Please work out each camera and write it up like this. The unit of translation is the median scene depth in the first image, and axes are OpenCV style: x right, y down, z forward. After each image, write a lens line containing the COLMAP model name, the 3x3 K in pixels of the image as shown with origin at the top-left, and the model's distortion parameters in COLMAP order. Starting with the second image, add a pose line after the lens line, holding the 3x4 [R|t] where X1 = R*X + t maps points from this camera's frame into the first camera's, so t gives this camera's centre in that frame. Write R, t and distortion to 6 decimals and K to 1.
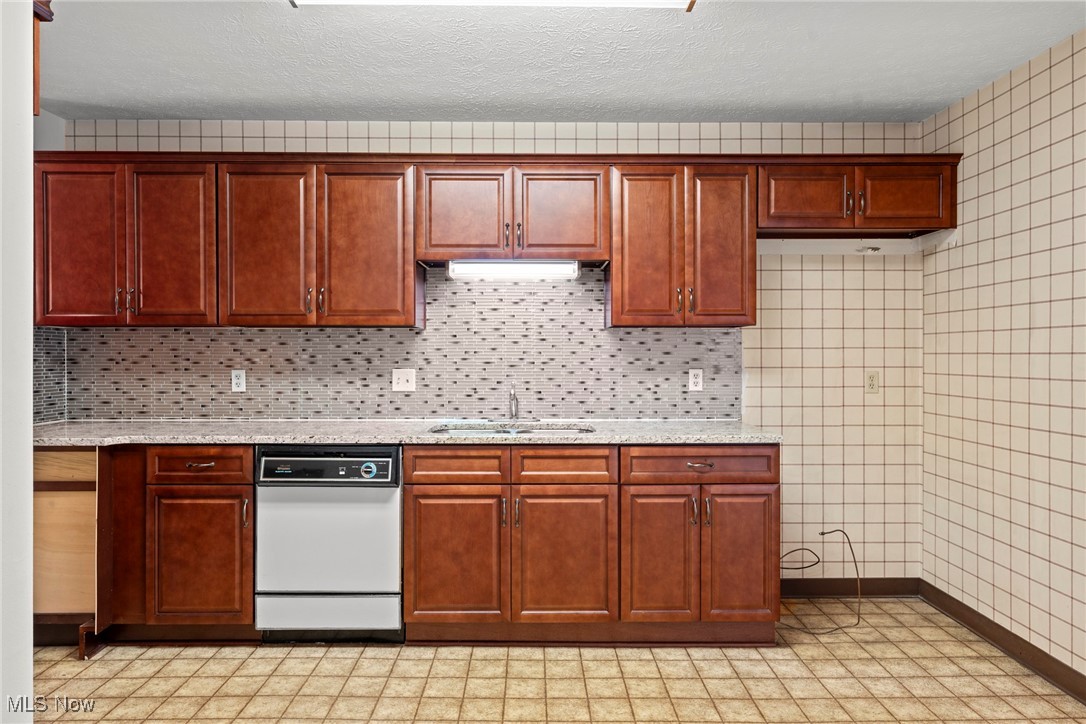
lens RADIAL K [[675.8, 0, 546.2], [0, 675.8, 355.4], [0, 0, 1]] dist [0.004017, 0.000148]
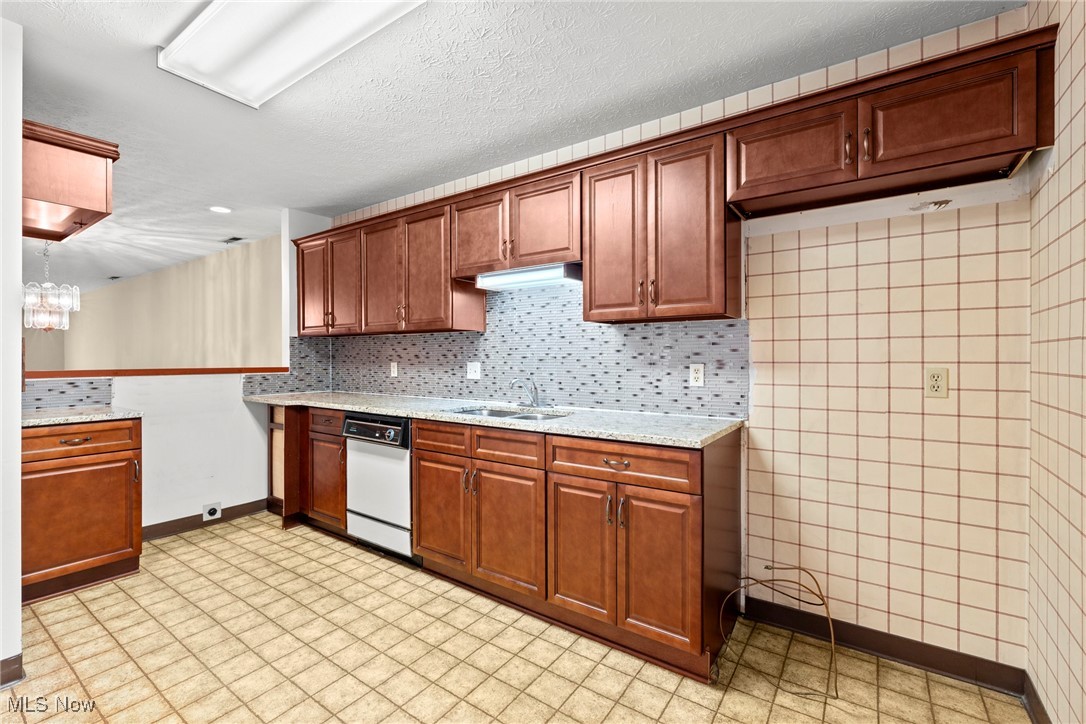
lens RADIAL K [[477.6, 0, 545.7], [0, 477.6, 358.9], [0, 0, 1]] dist [0.002154, -0.000845]
pose [[0.808075, 0.000135, -0.589079, 0.498026], [0.000613, 0.999999, 0.001072, 0.014009], [0.589079, -0.001227, 0.808075, 0.362635]]
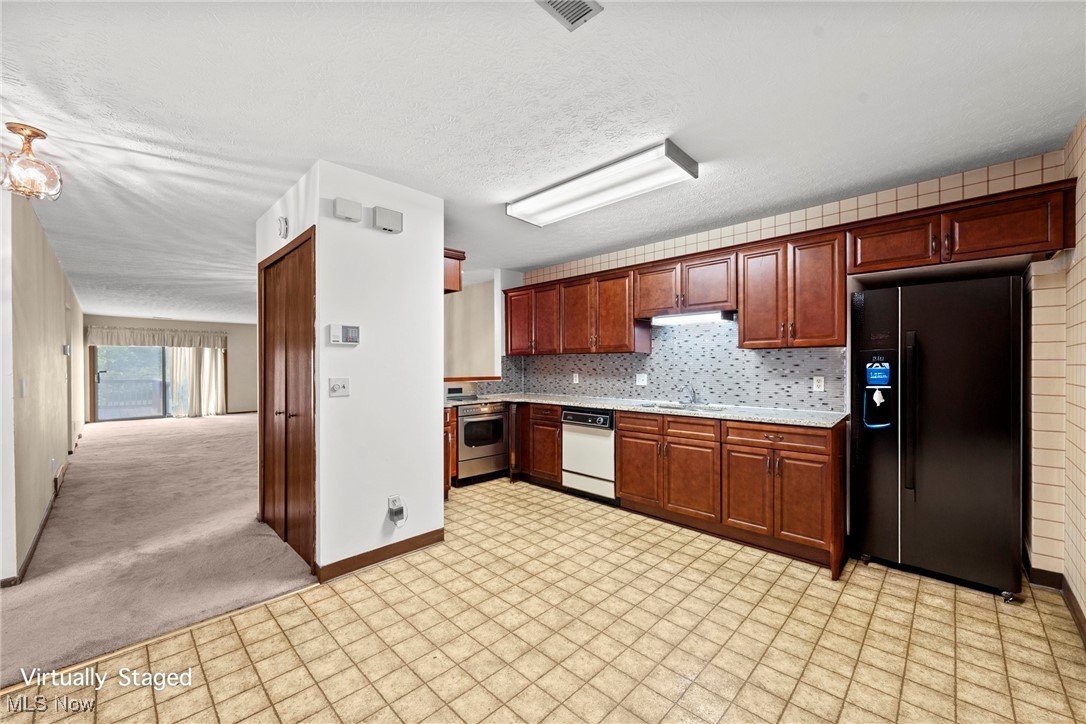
lens RADIAL K [[431.8, 0, 540.7], [0, 431.8, 367.0], [0, 0, 1]] dist [-0.000085, 0.000442]
pose [[0.701518, -0.000293, -0.712652, 0.514513], [0.000817, 1.000000, 0.000394, -0.000529], [0.712652, -0.000859, 0.701518, -0.079173]]
